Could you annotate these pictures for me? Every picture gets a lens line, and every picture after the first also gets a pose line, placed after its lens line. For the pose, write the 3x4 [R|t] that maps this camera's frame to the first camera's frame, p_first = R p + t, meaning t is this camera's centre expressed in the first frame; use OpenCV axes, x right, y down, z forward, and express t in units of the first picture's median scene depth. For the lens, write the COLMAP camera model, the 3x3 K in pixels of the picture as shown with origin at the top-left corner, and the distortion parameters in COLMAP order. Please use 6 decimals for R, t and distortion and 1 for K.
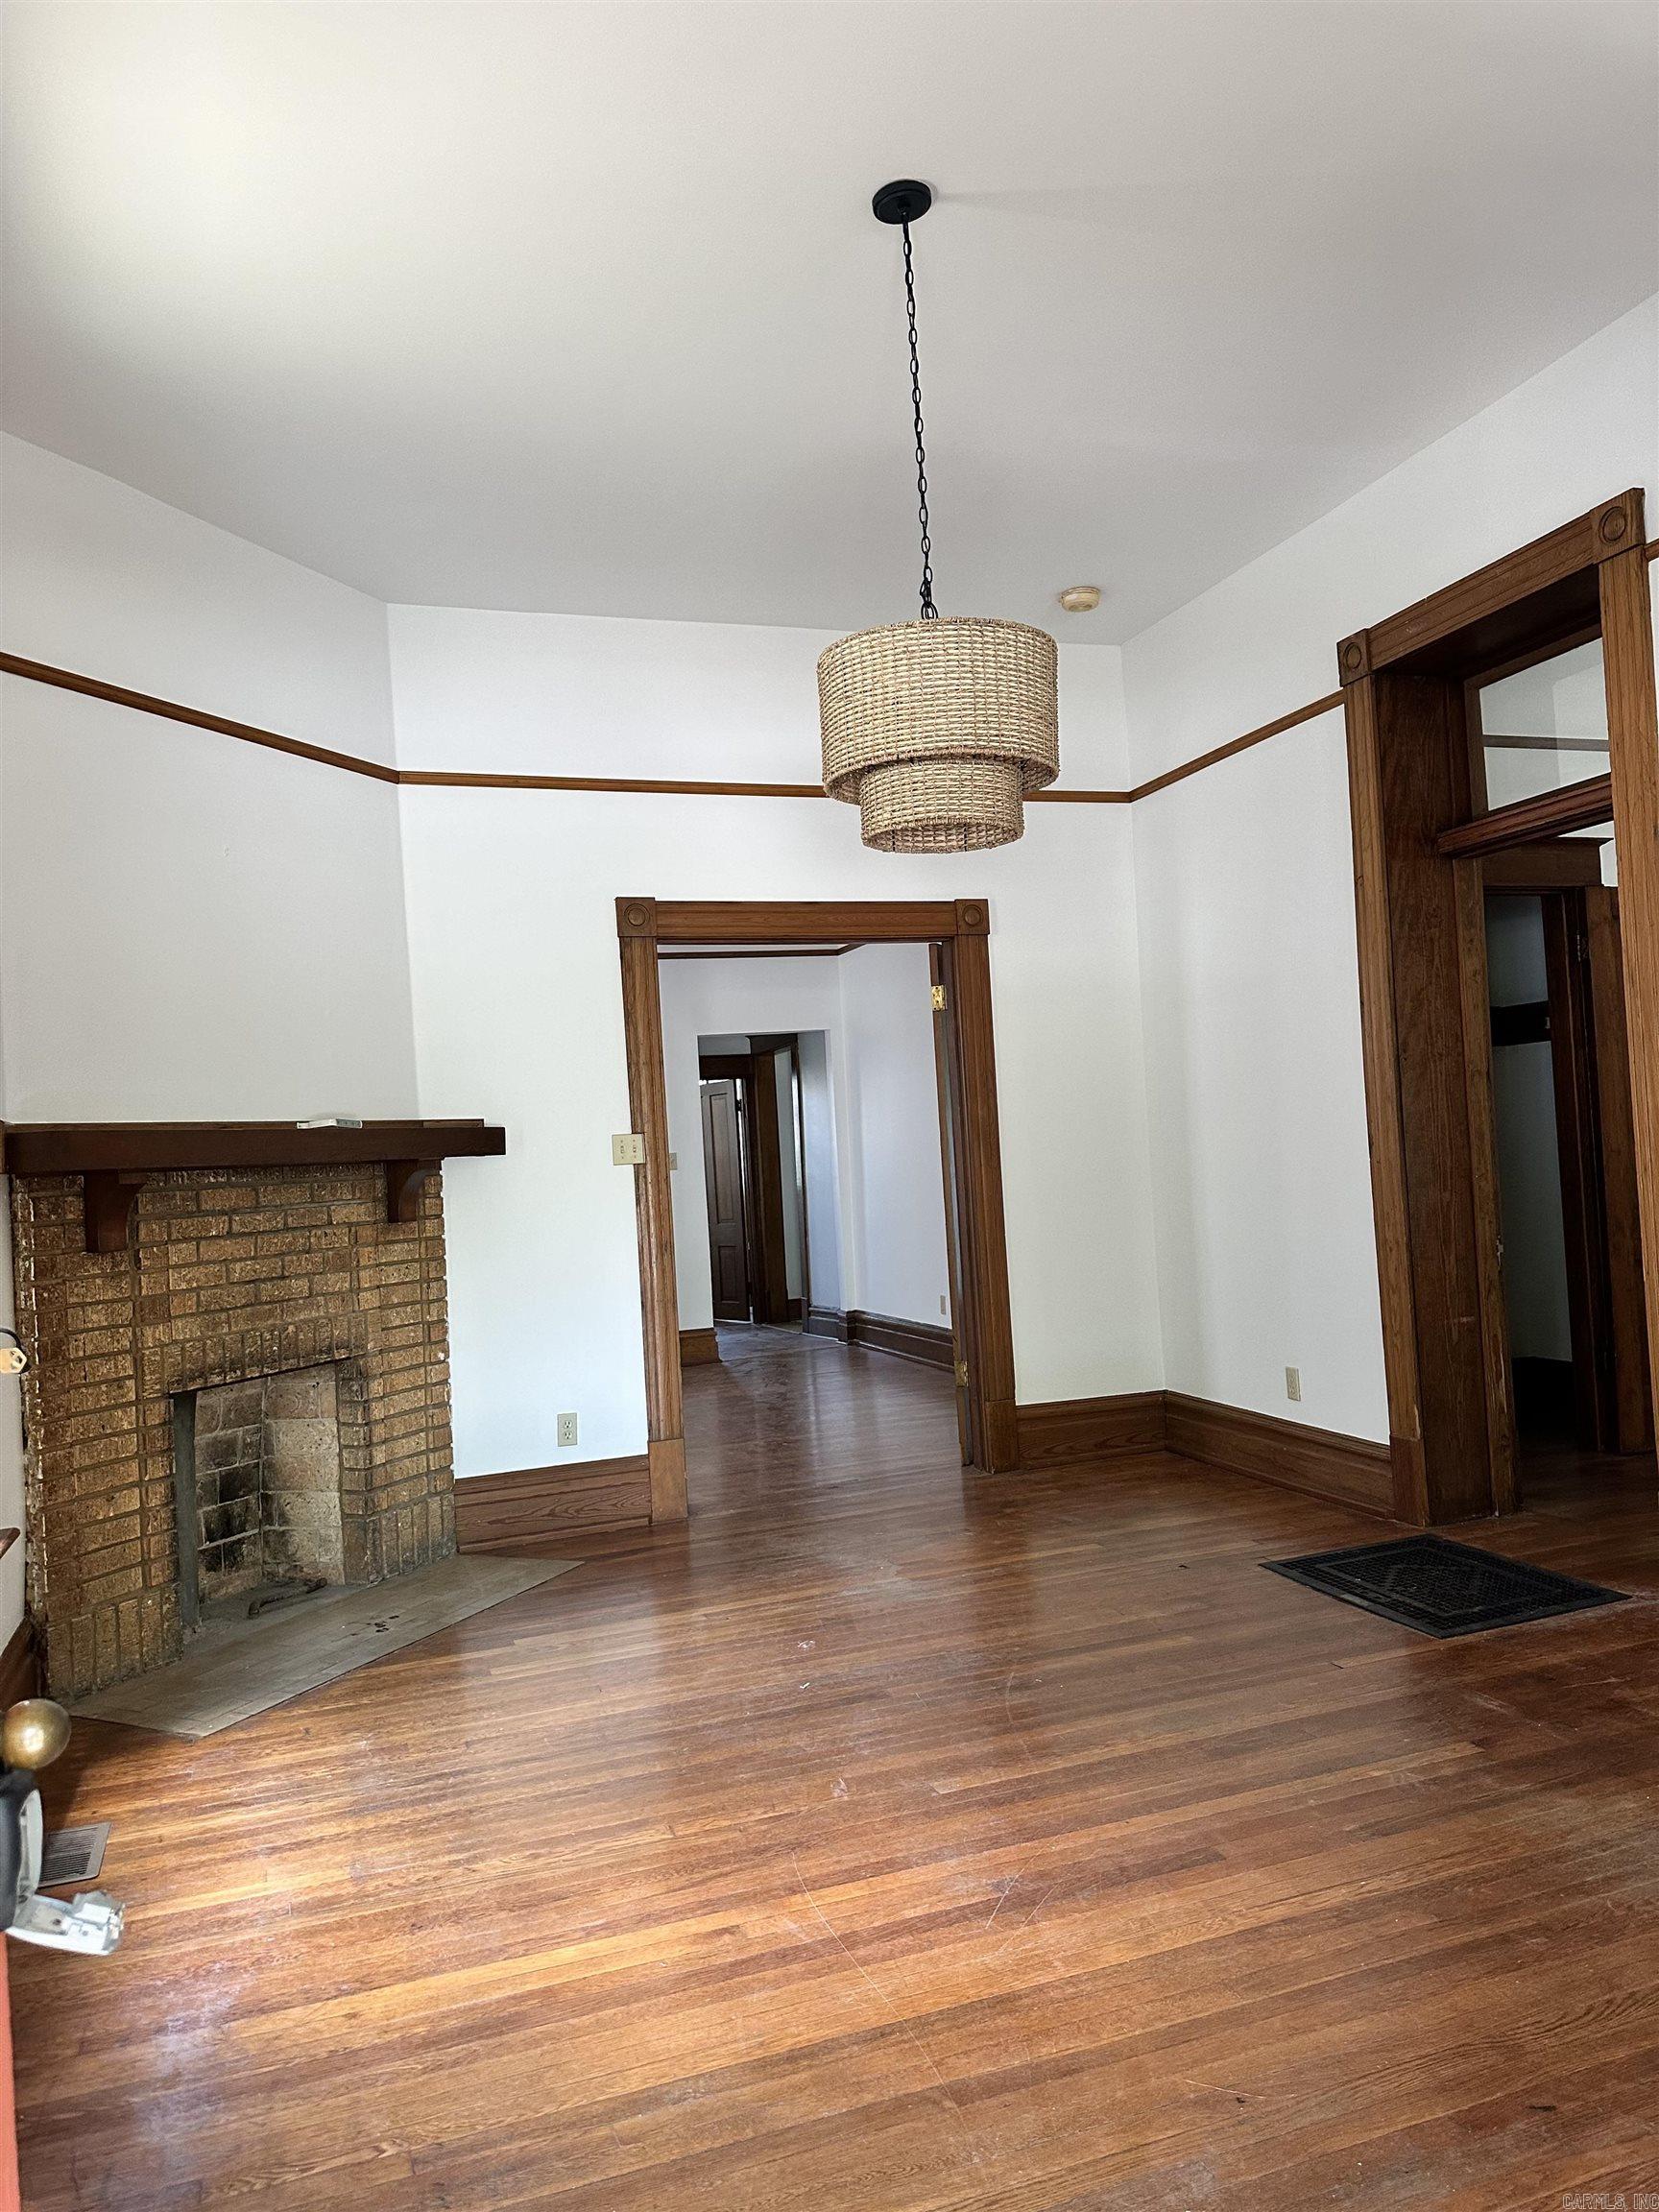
lens RADIAL K [[1578.9, 0, 829.5], [0, 1578.9, 1106.0], [0, 0, 1]] dist [0.173835, -0.244730]
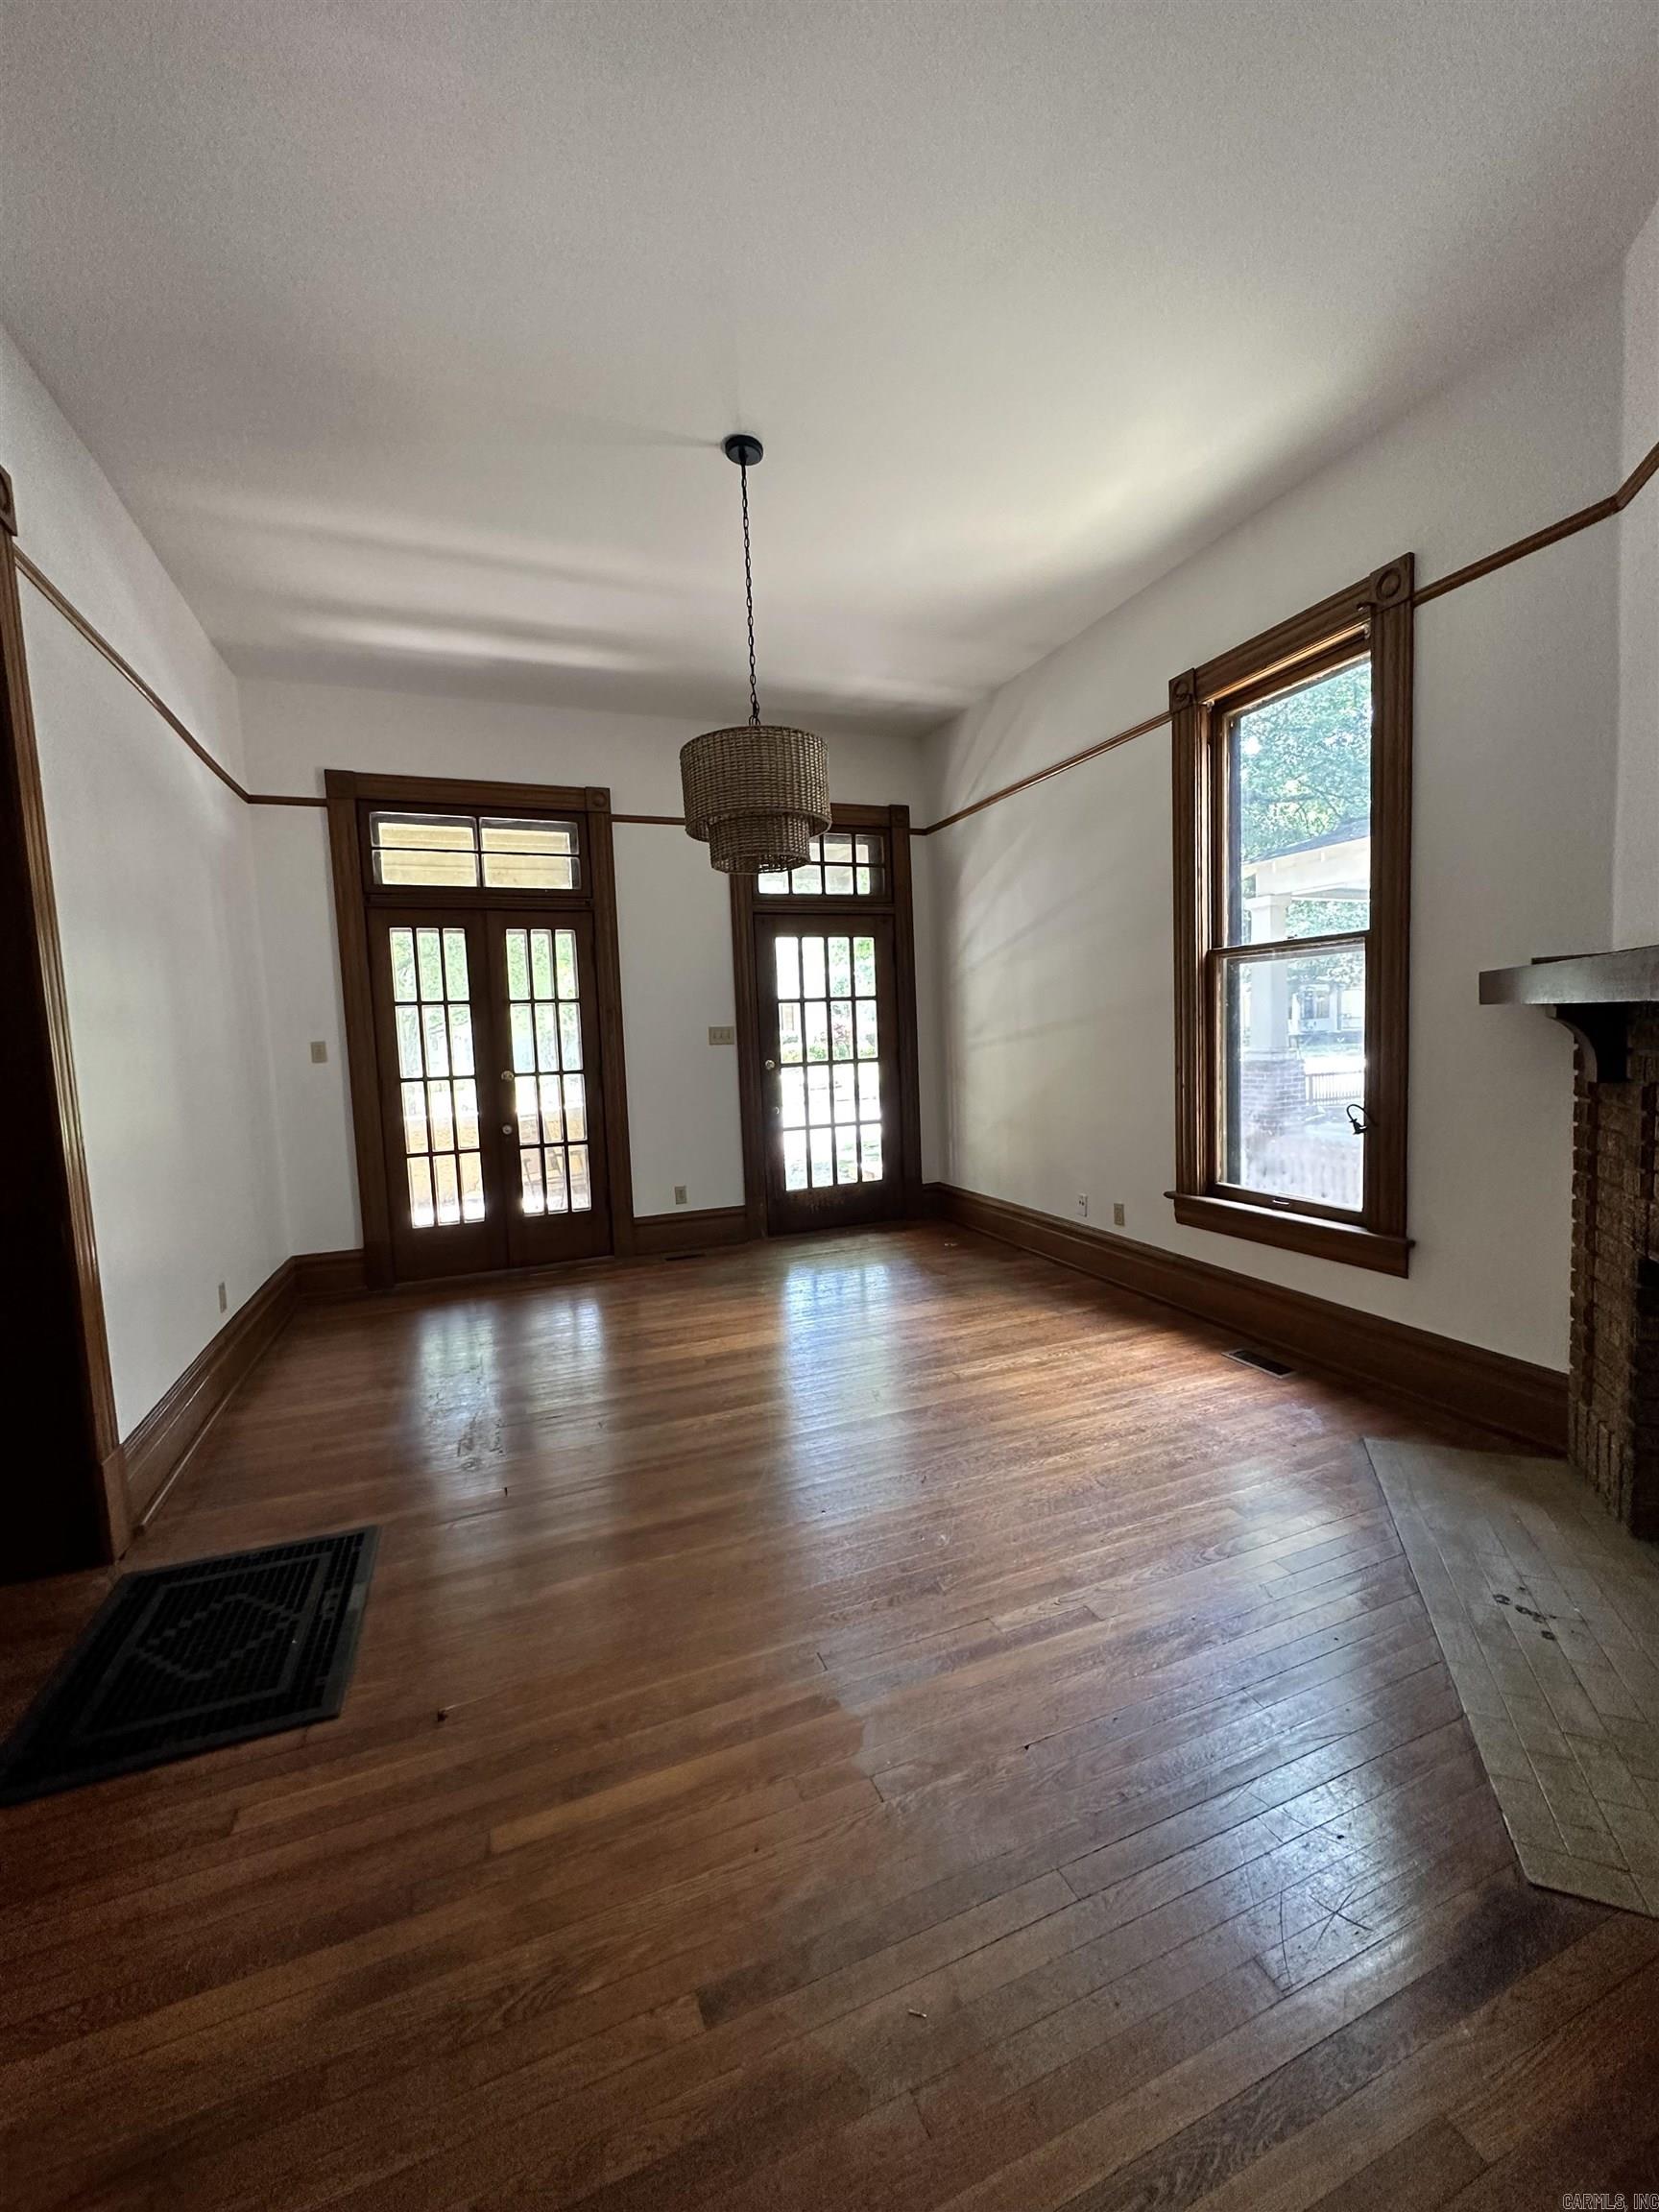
lens RADIAL K [[885.6, 0, 834.6], [0, 885.6, 1105.4], [0, 0, 1]] dist [-0.002711, 0.000505]
pose [[-0.993864, 0.102362, -0.041909, 0.041685], [0.099803, 0.993246, 0.059176, 0.020886], [0.047683, 0.054630, -0.997367, 1.347007]]
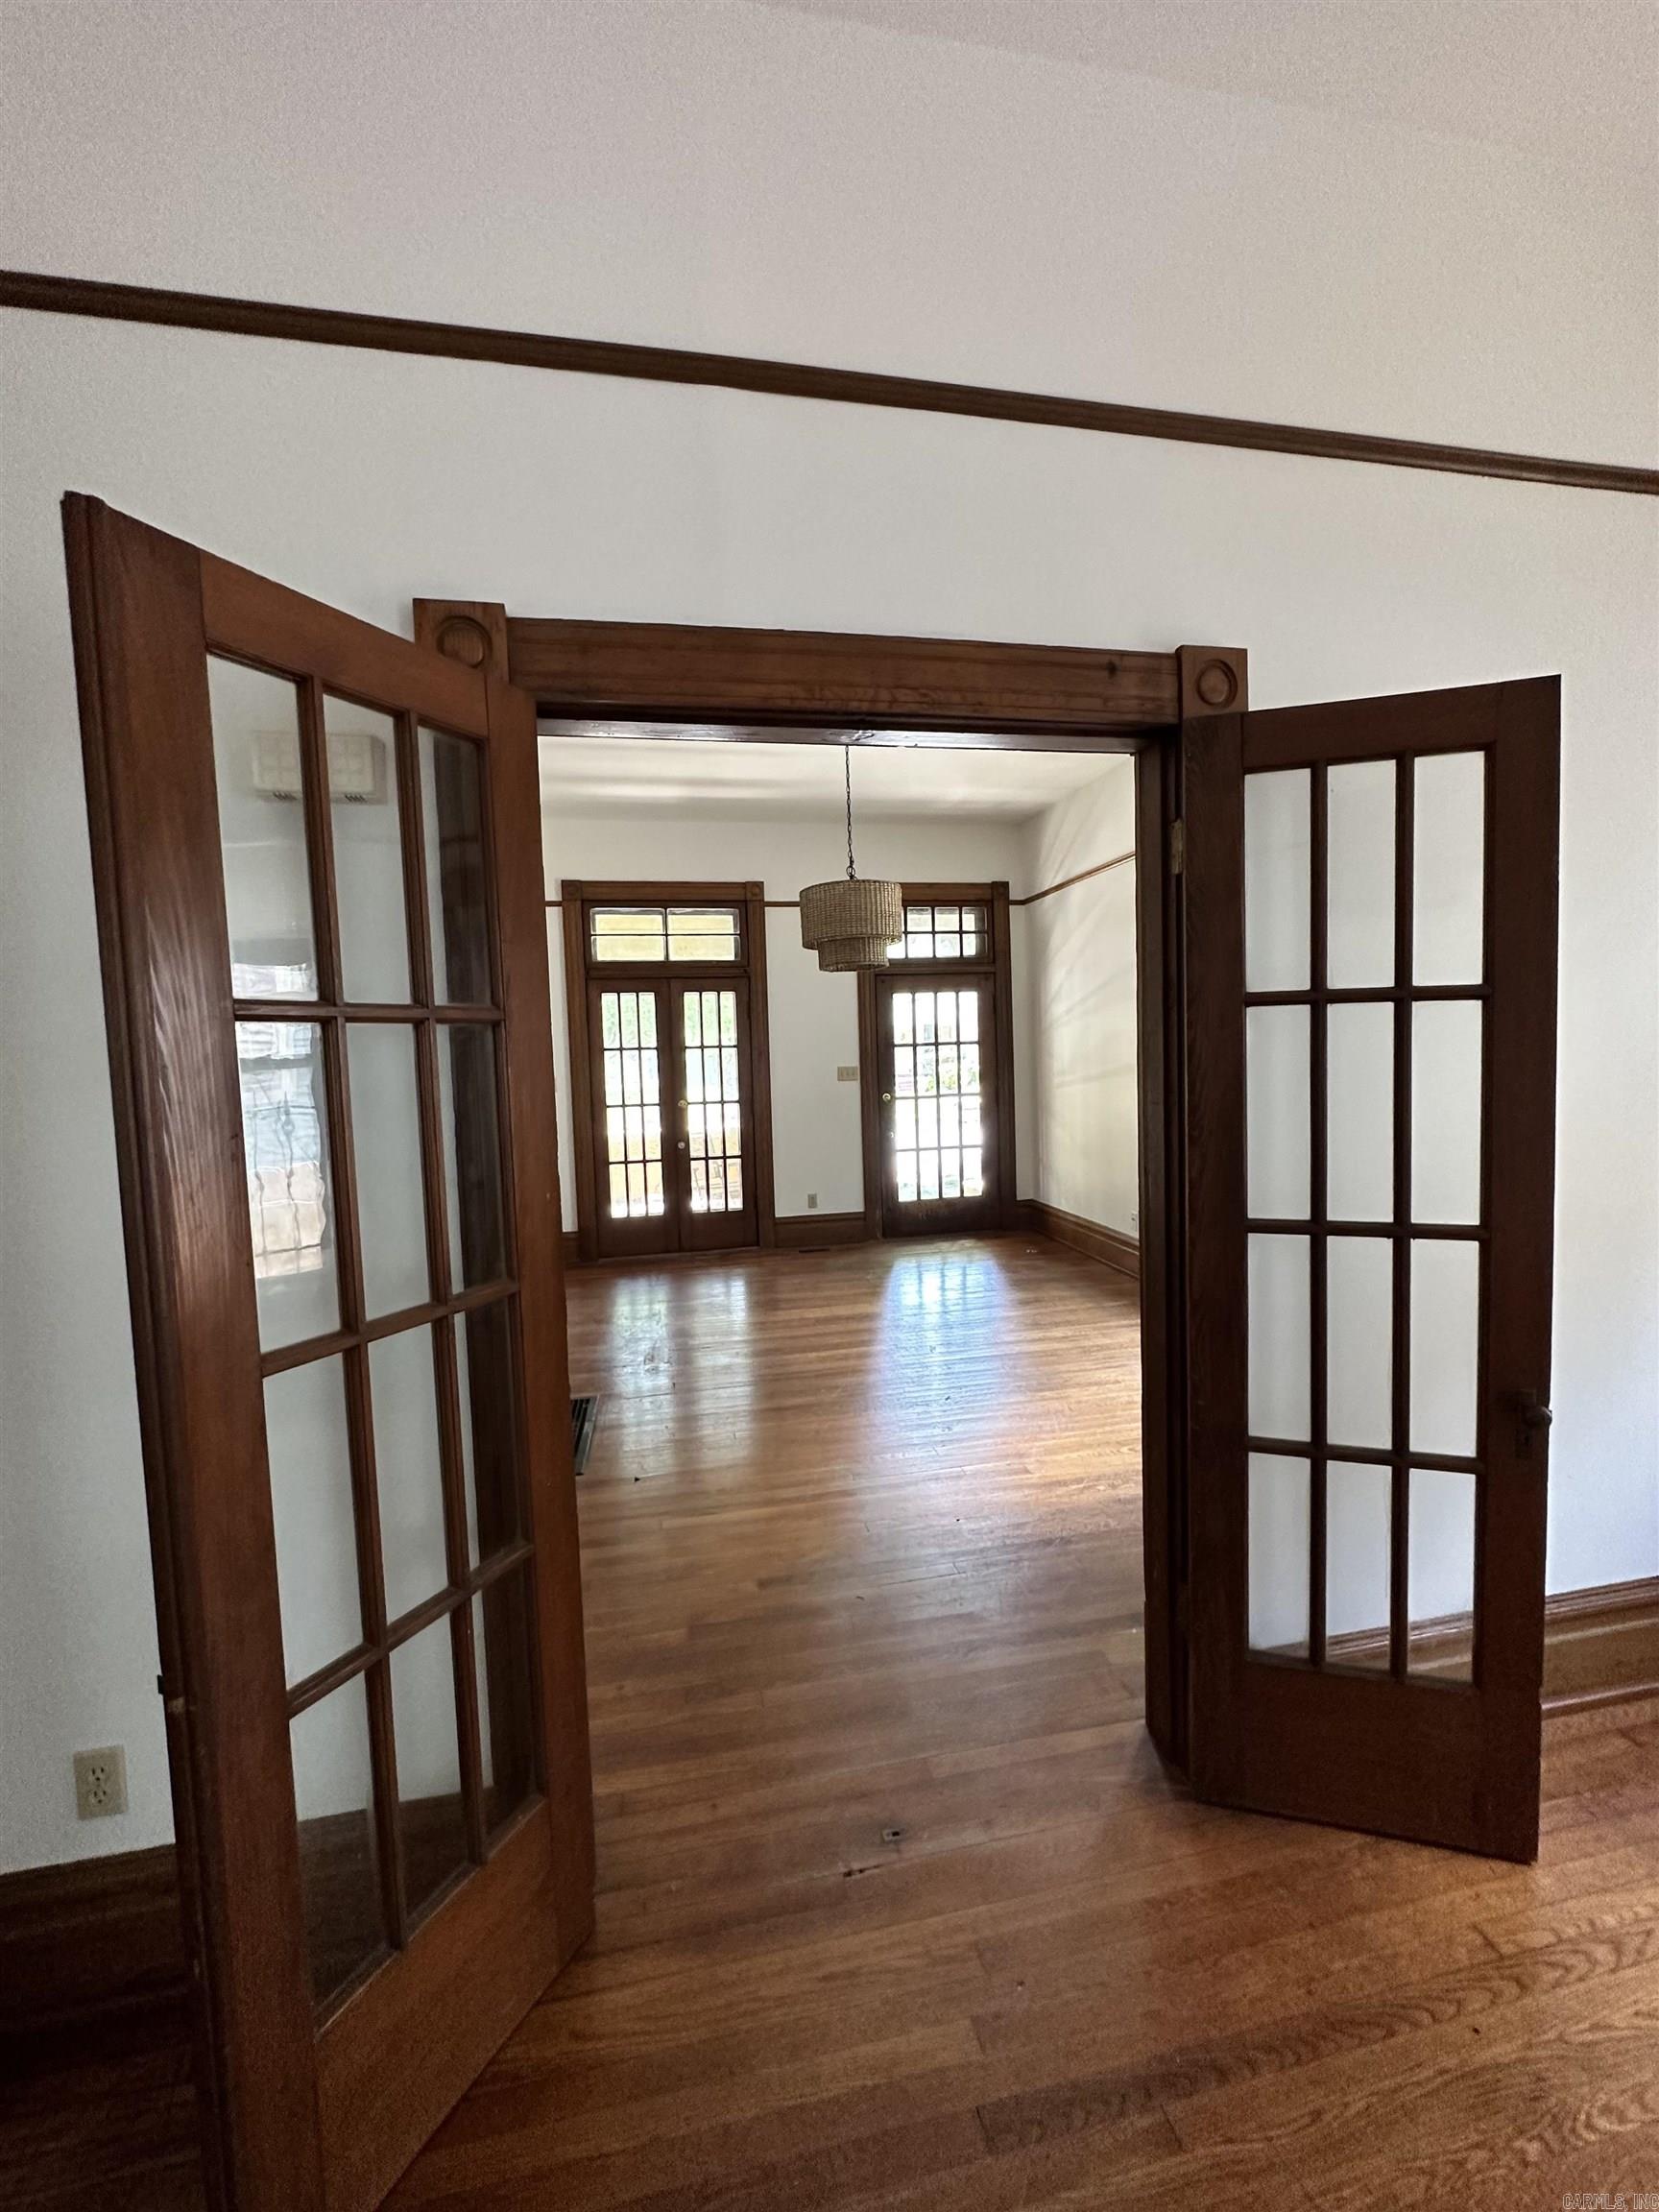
lens RADIAL K [[885.6, 0, 834.6], [0, 885.6, 1105.4], [0, 0, 1]] dist [-0.002711, 0.000505]
pose [[-0.986585, 0.083786, 0.140105, -0.046323], [0.087884, 0.995858, 0.023310, -0.000434], [-0.137572, 0.035310, -0.989862, 1.609988]]
